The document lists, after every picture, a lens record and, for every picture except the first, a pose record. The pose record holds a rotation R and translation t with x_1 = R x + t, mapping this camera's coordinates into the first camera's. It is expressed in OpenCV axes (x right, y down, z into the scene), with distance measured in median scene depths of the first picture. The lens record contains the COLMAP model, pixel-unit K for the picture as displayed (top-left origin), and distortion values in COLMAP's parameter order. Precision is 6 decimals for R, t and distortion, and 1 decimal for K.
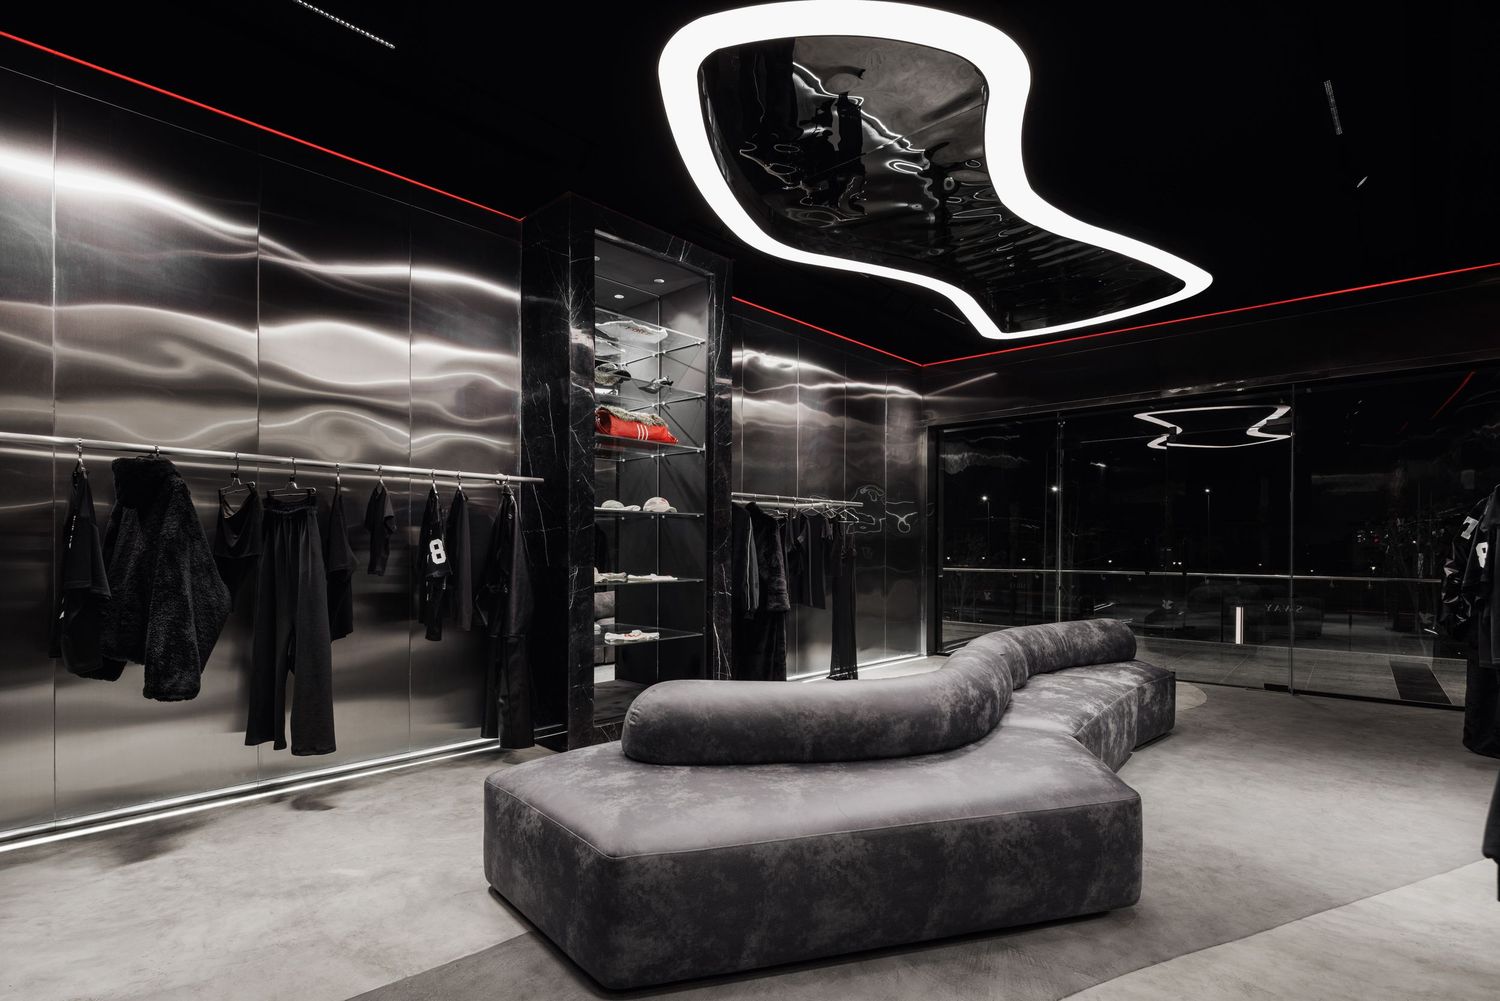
lens RADIAL K [[744.1, 0, 749.1], [0, 744.1, 549.7], [0, 0, 1]] dist [-0.001342, 0.000008]
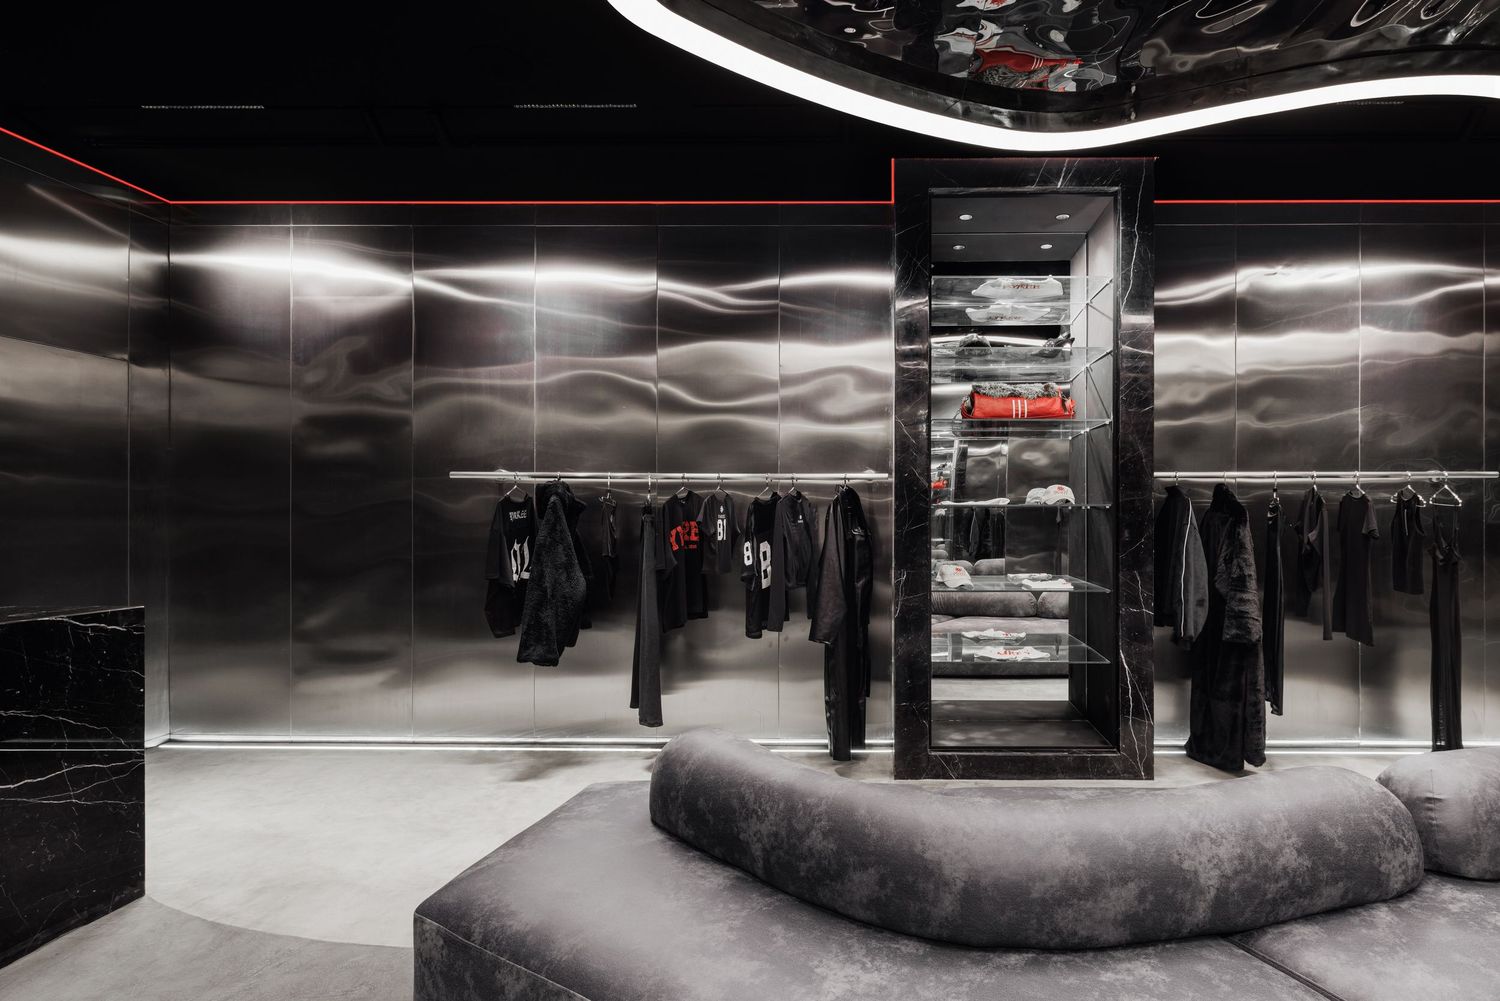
lens RADIAL K [[743.2, 0, 749.4], [0, 743.2, 520.6], [0, 0, 1]] dist [0.000588, 0.000371]
pose [[0.680199, -0.005661, -0.733005, 0.246266], [-0.004957, 0.999912, -0.012321, -0.020226], [0.733010, 0.012014, 0.680111, 0.211189]]
